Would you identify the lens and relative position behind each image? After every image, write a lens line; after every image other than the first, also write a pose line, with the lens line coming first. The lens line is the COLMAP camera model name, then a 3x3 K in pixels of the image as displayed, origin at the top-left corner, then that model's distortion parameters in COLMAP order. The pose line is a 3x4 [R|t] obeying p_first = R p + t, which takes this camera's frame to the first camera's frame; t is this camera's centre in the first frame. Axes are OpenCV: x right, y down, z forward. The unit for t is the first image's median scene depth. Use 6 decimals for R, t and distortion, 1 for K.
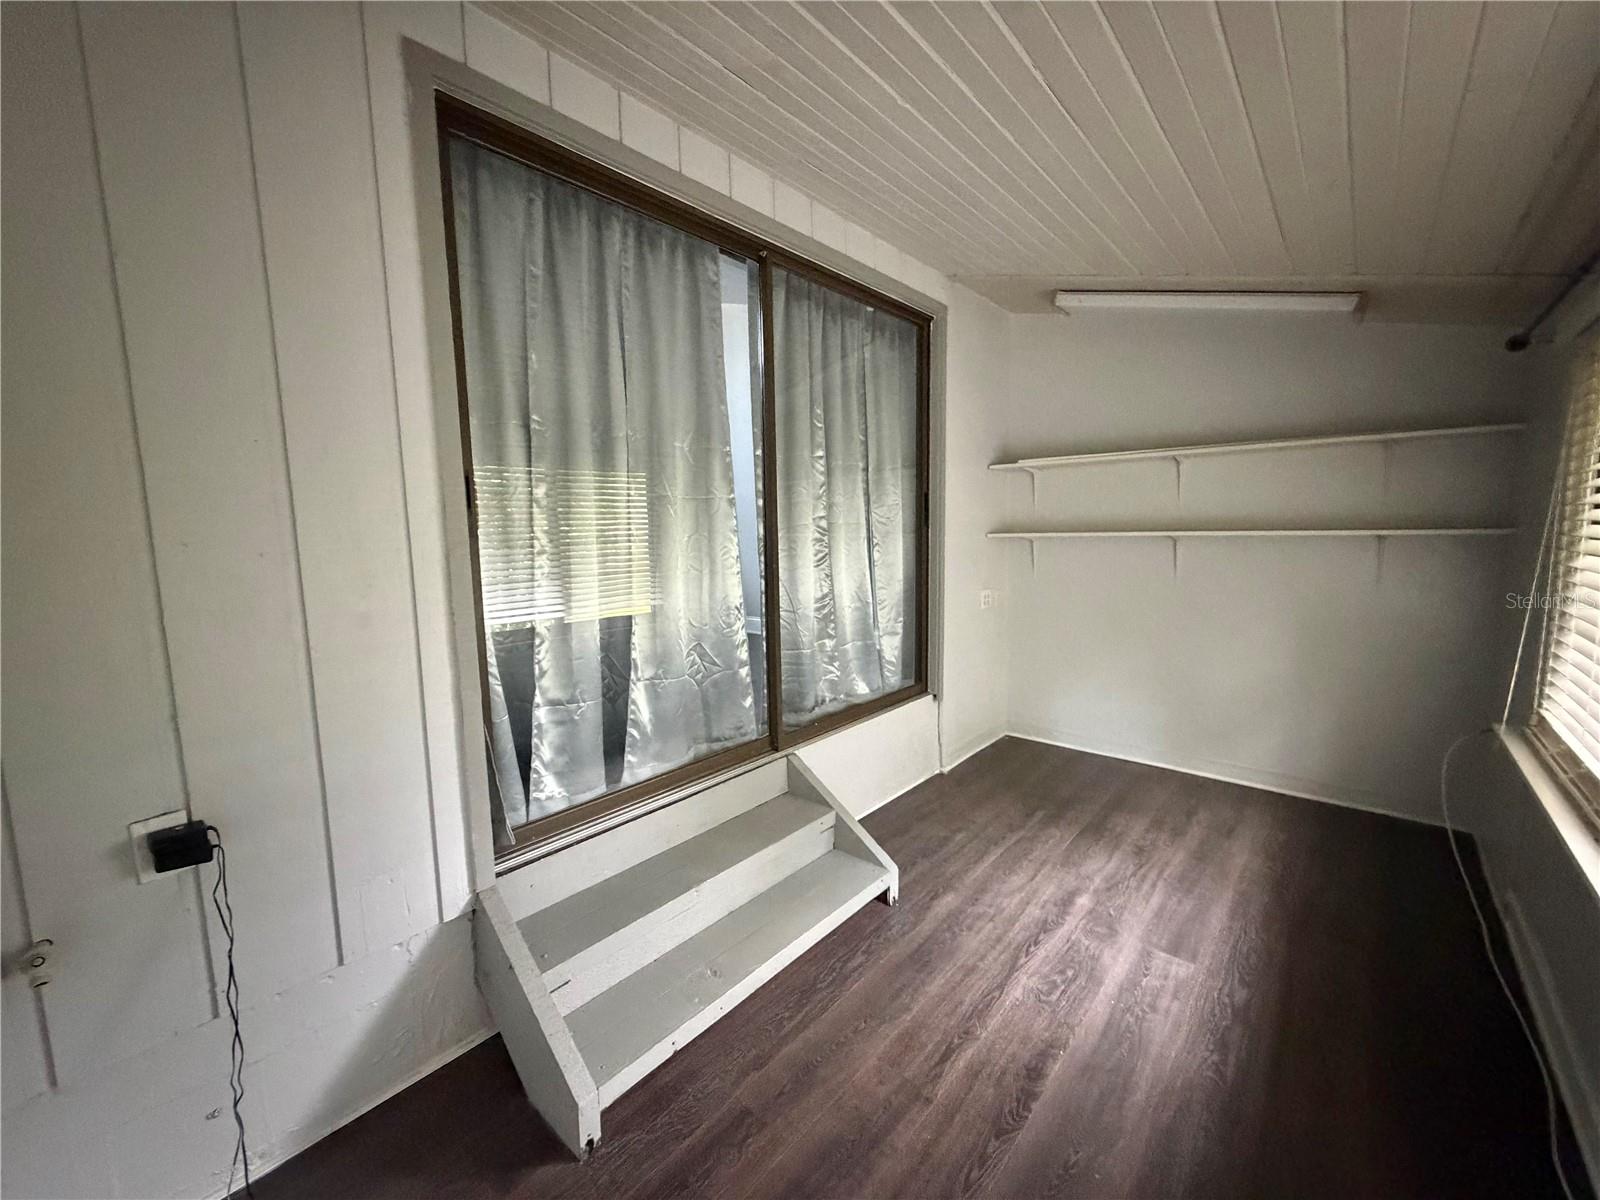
lens RADIAL K [[637.4, 0, 799.4], [0, 637.4, 599.3], [0, 0, 1]] dist [0.001639, -0.000084]
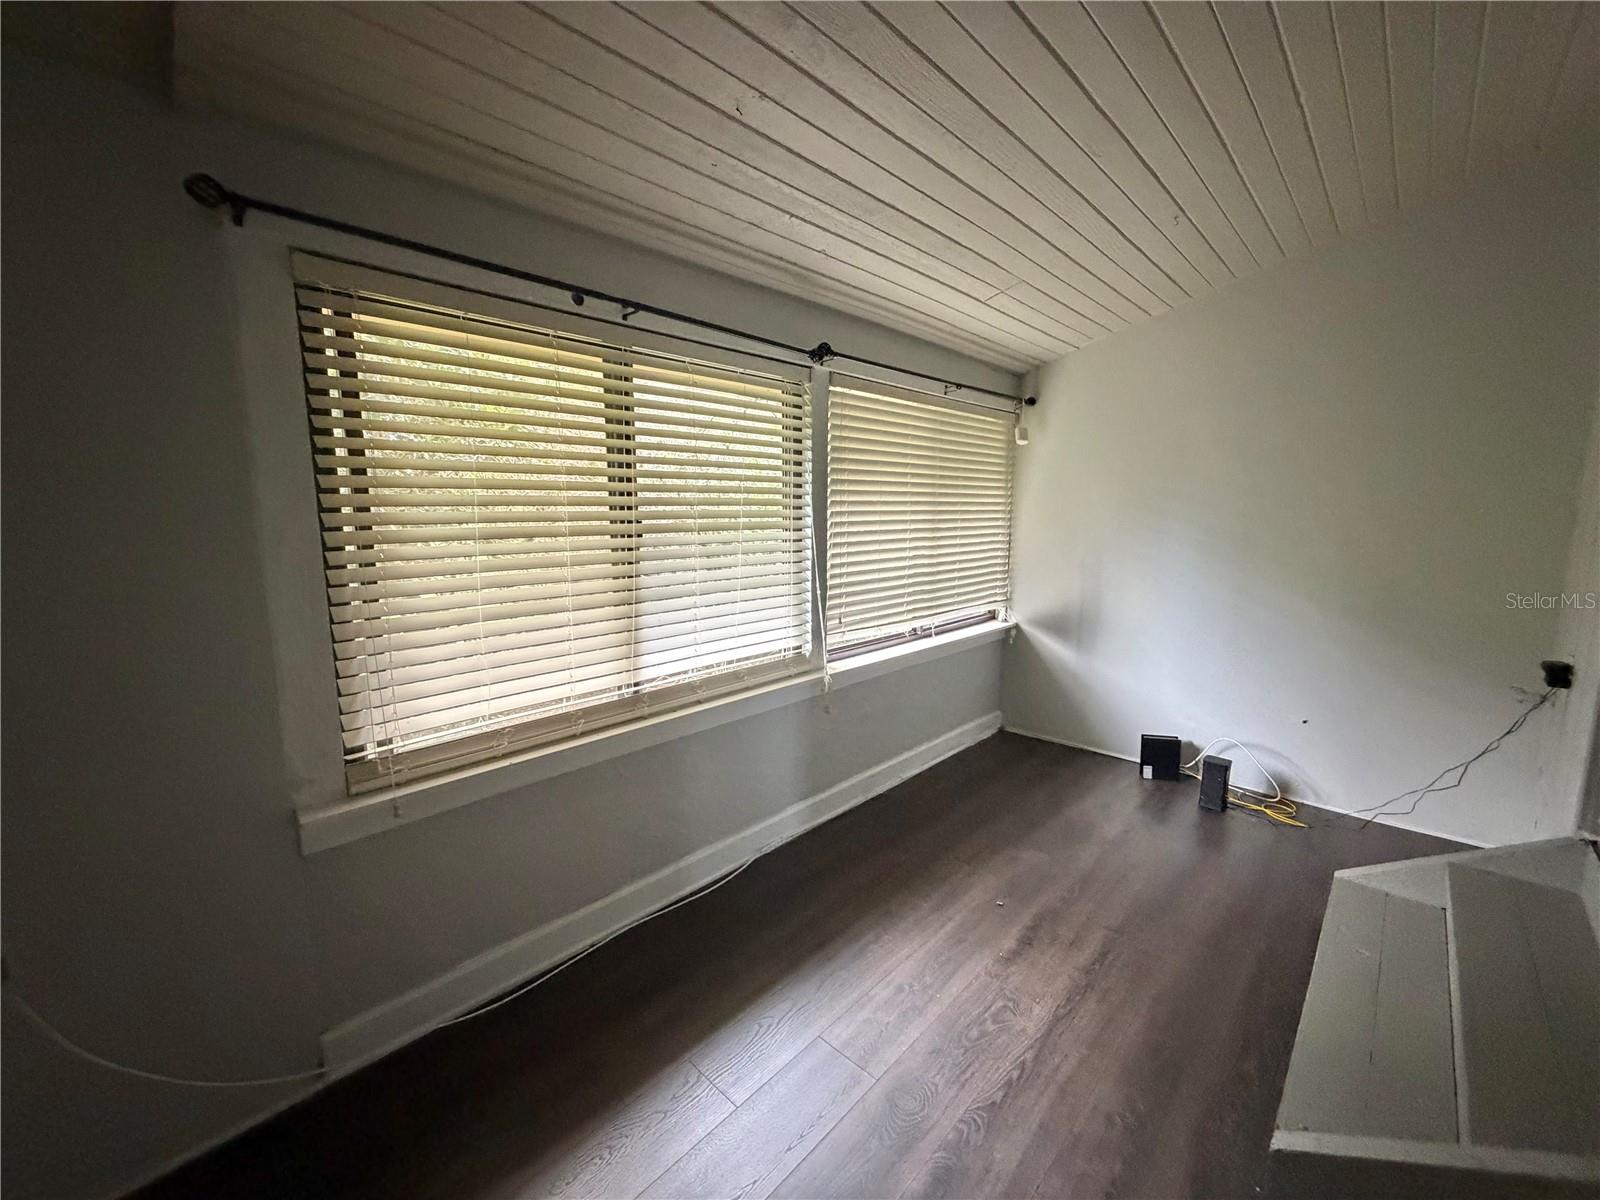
lens RADIAL K [[637.4, 0, 800.2], [0, 637.4, 600.1], [0, 0, 1]] dist [0.001639, -0.000084]
pose [[-0.998128, 0.029705, 0.053461, 0.609717], [0.041753, 0.969690, 0.240746, -0.184854], [-0.044689, 0.242527, -0.969115, 1.741440]]
